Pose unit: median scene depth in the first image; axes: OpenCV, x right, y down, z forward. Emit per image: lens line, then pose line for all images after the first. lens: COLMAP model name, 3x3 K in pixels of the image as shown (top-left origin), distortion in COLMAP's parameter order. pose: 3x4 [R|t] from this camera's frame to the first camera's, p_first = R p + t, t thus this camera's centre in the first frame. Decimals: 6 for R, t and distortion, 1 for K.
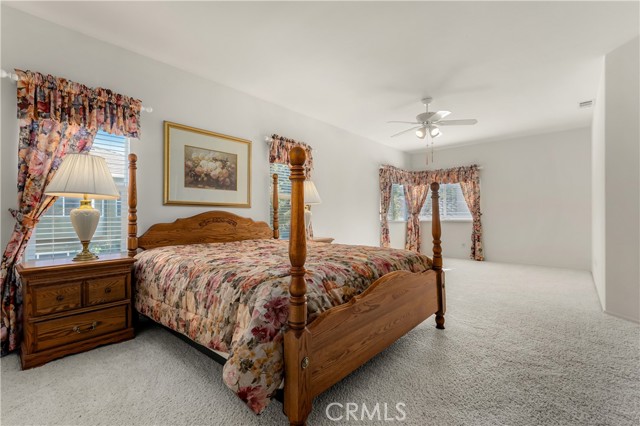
lens RADIAL K [[280.7, 0, 319.9], [0, 280.7, 215.0], [0, 0, 1]] dist [0.002478, 0.000204]
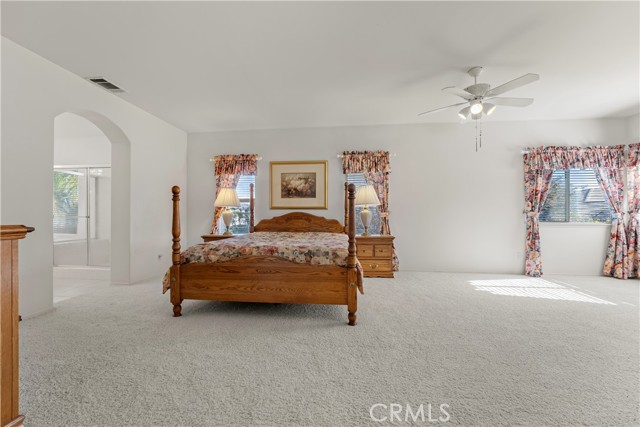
lens RADIAL K [[259.3, 0, 318.7], [0, 259.3, 213.1], [0, 0, 1]] dist [-0.004260, -0.000158]
pose [[0.590352, -0.000463, -0.807146, 0.824744], [0.001141, 0.999999, 0.000261, -0.008580], [0.807145, -0.001075, 0.590352, 0.241283]]
